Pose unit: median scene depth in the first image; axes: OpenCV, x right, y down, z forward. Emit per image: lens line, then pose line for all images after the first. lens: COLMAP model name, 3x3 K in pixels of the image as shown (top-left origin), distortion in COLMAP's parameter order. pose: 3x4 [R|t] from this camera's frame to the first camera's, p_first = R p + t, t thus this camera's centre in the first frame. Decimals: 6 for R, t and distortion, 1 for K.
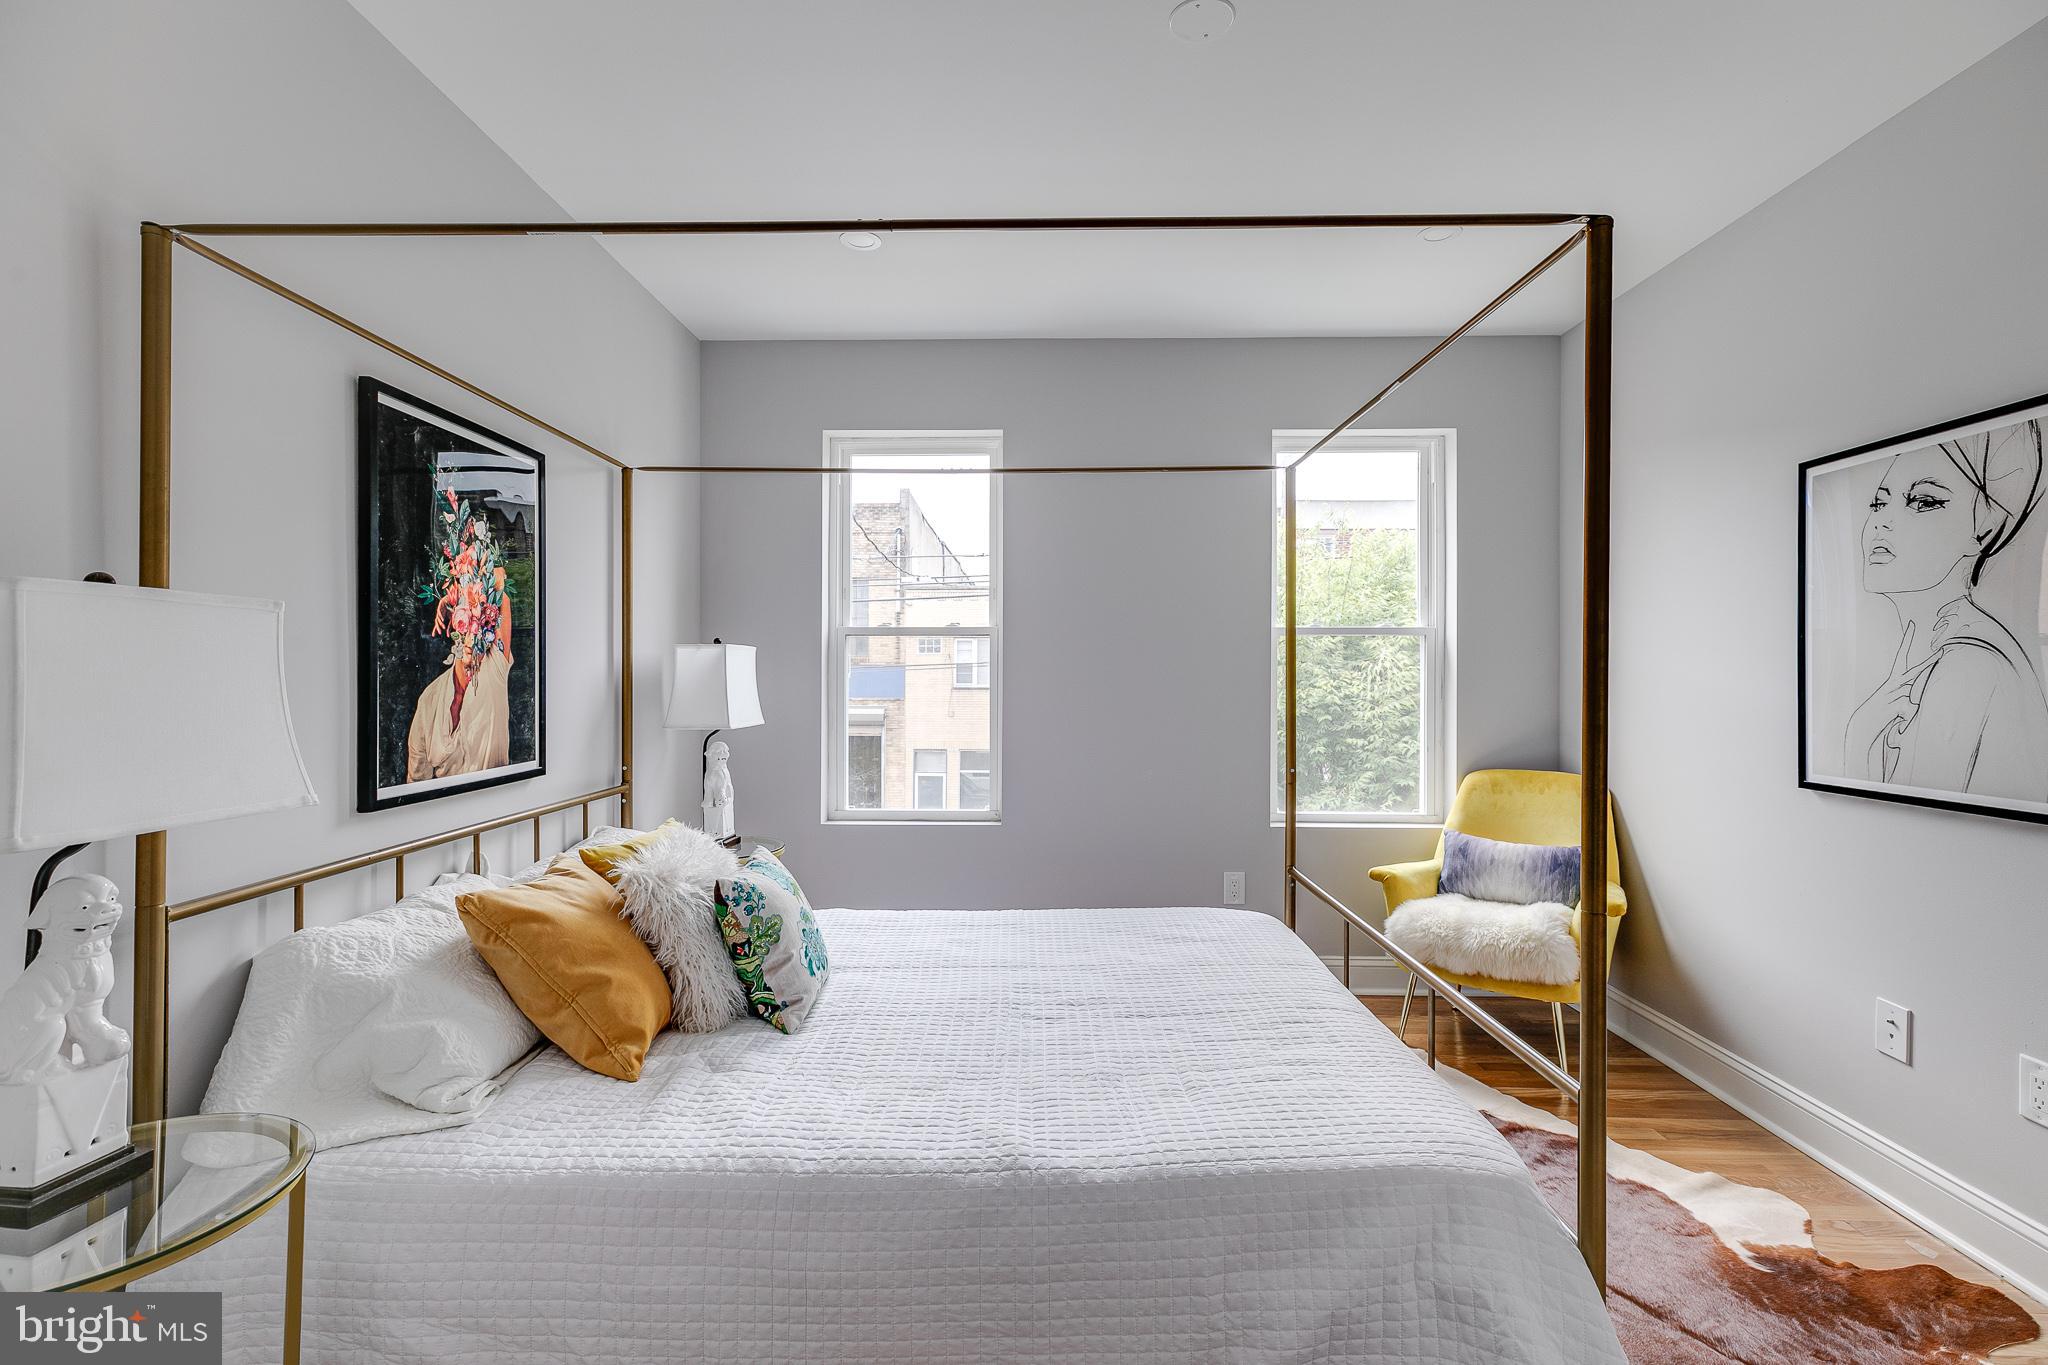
lens RADIAL K [[928.6, 0, 1012.3], [0, 928.6, 675.2], [0, 0, 1]] dist [0.004787, 0.000251]
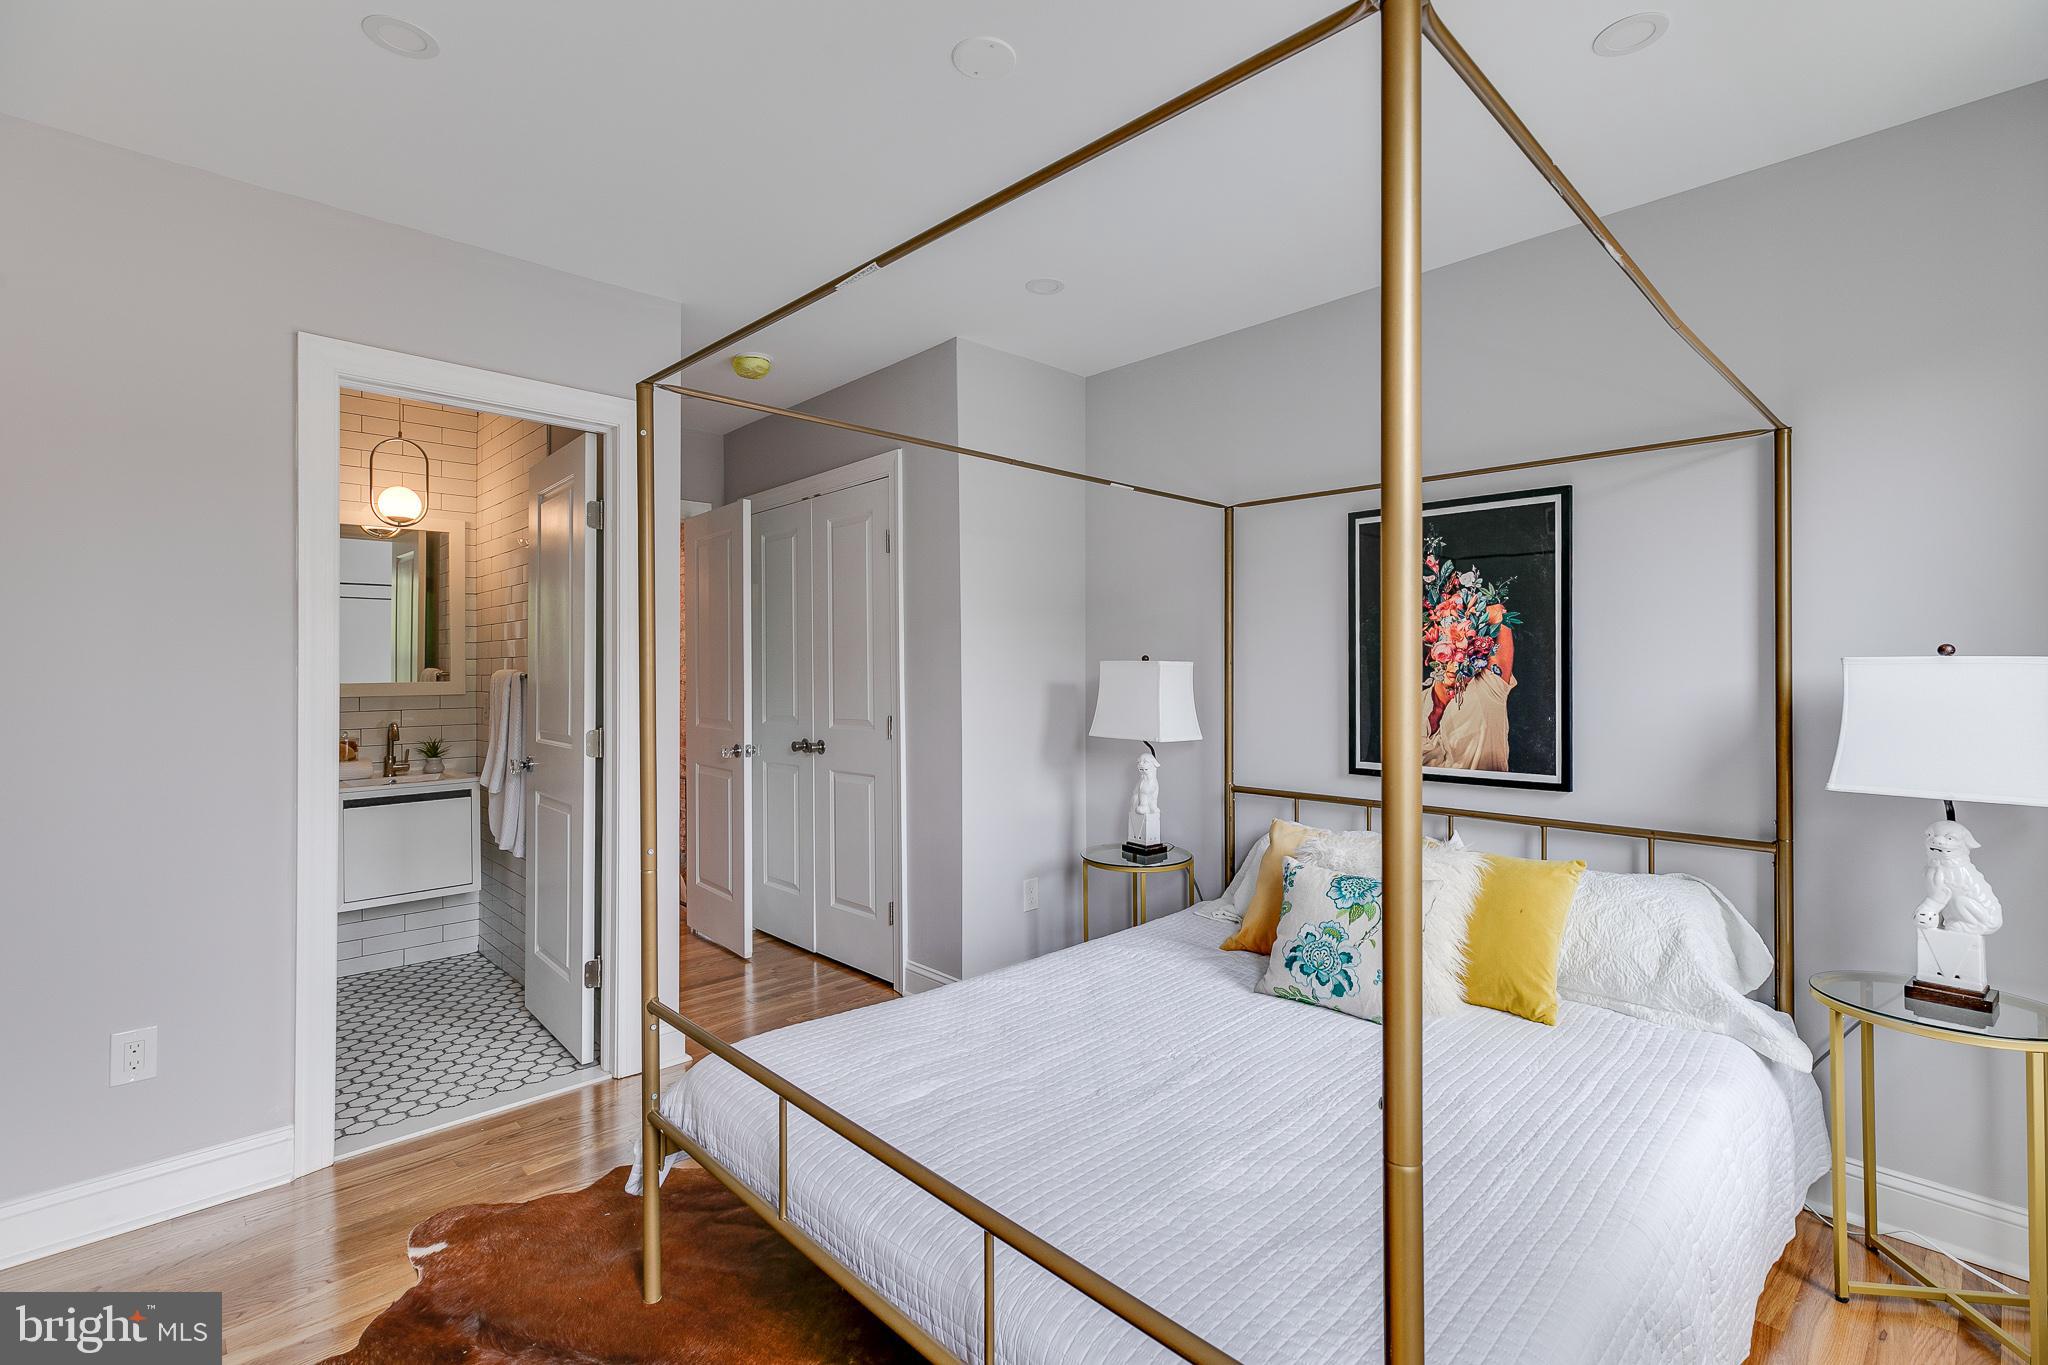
lens RADIAL K [[910.9, 0, 1024.6], [0, 910.9, 676.8], [0, 0, 1]] dist [0.004199, 0.000584]
pose [[-0.695551, 0.005800, -0.718453, 0.751511], [-0.000367, 0.999964, 0.008428, -0.034428], [0.718476, 0.006125, -0.695524, 1.453875]]
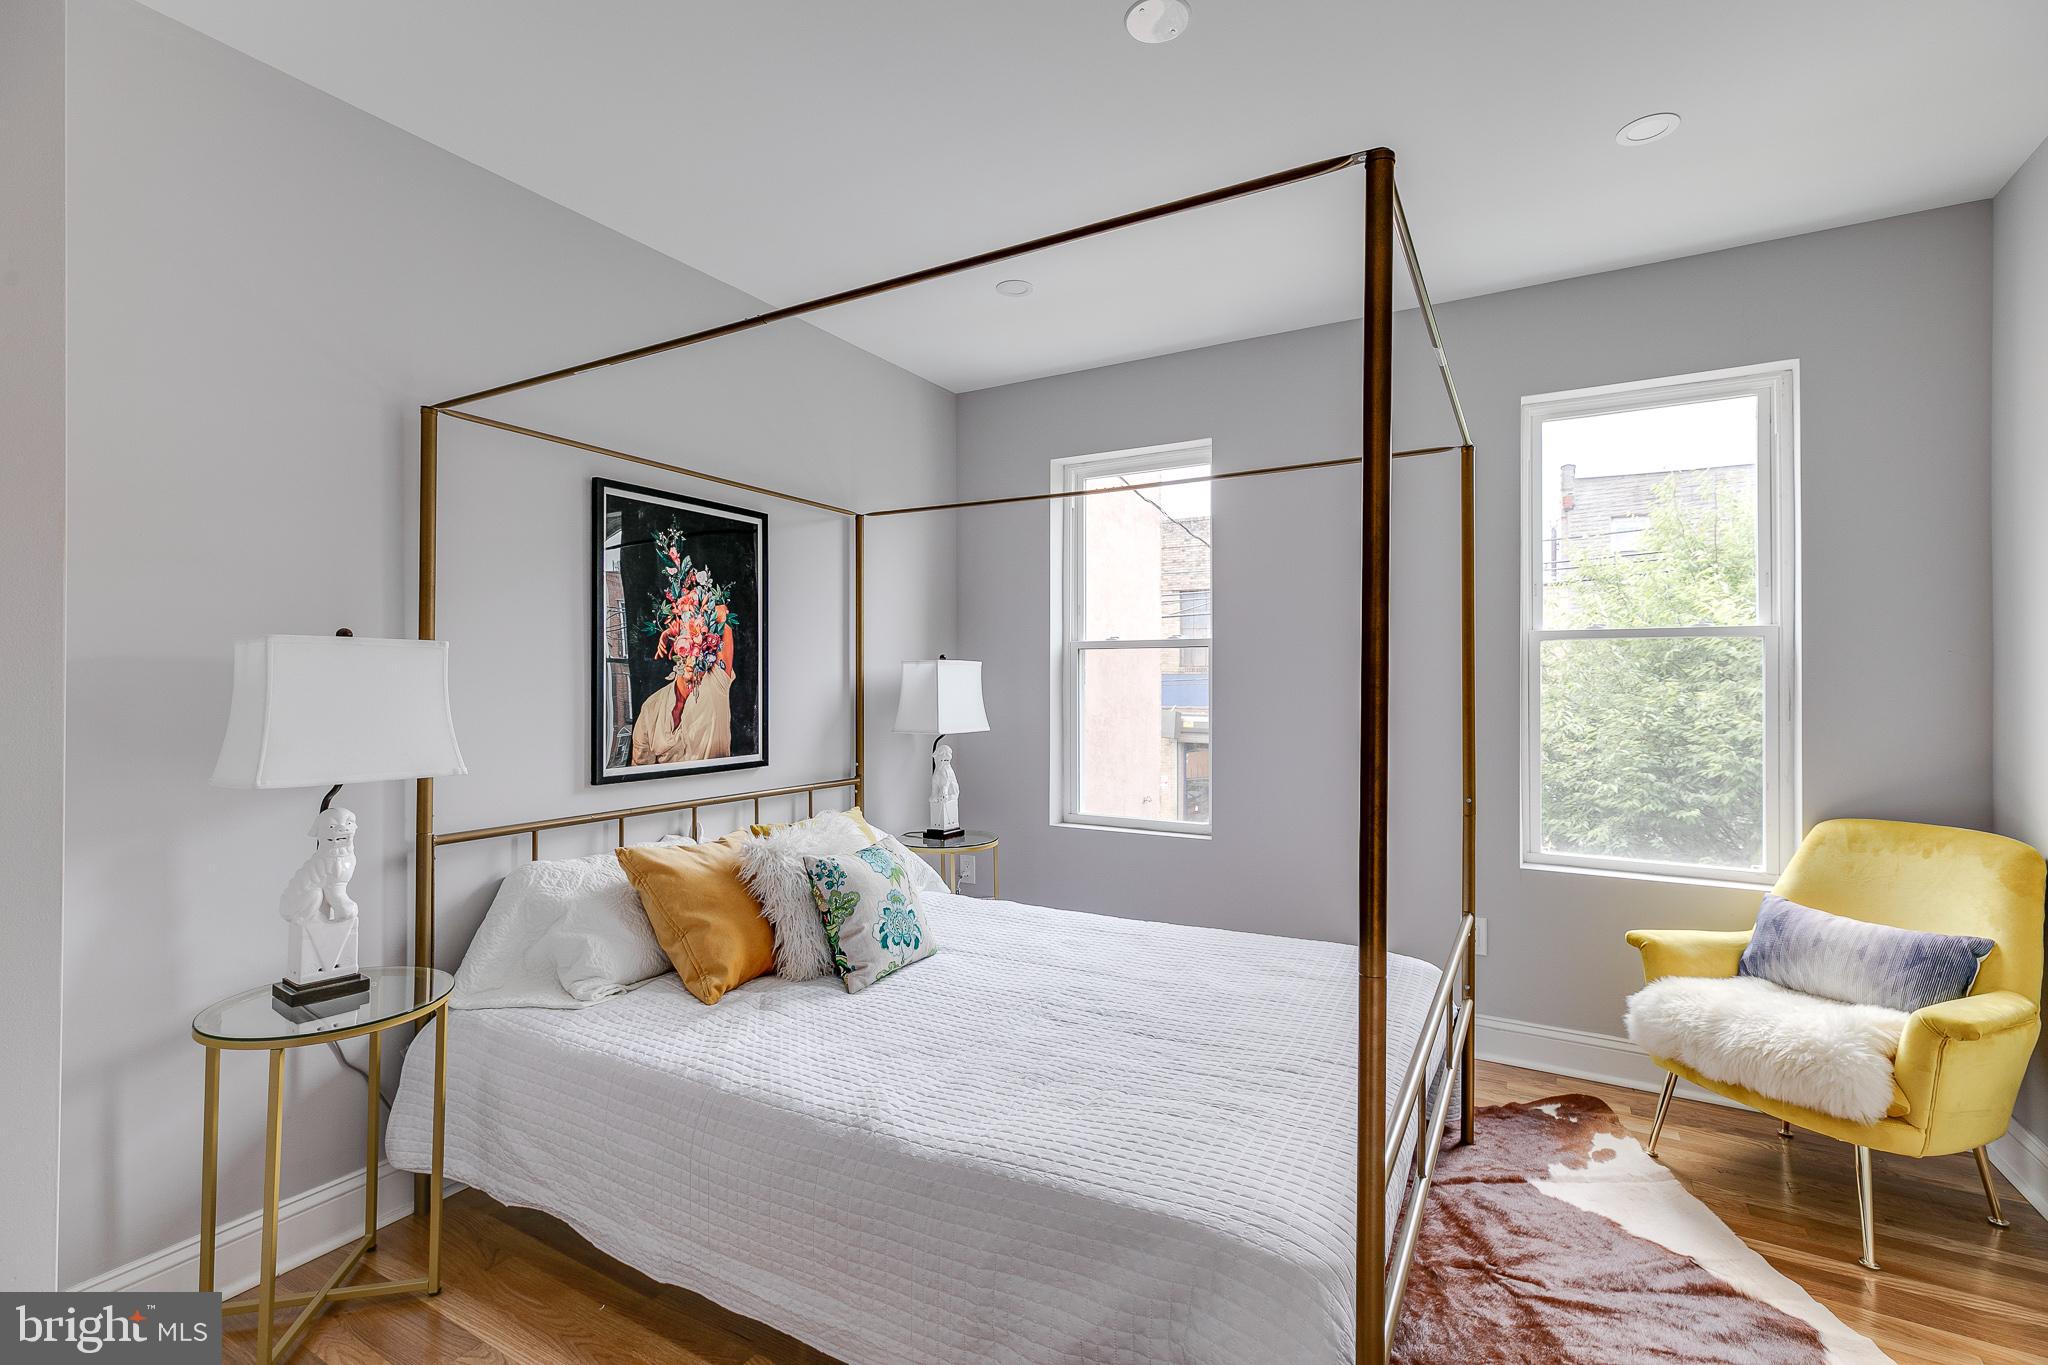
lens RADIAL K [[928.6, 0, 1012.3], [0, 928.6, 675.2], [0, 0, 1]] dist [0.004787, 0.000251]
pose [[0.873769, -0.003674, -0.486327, 0.463669], [-0.000603, 0.999963, -0.008638, -0.006490], [0.486341, 0.007841, 0.873734, 0.061702]]
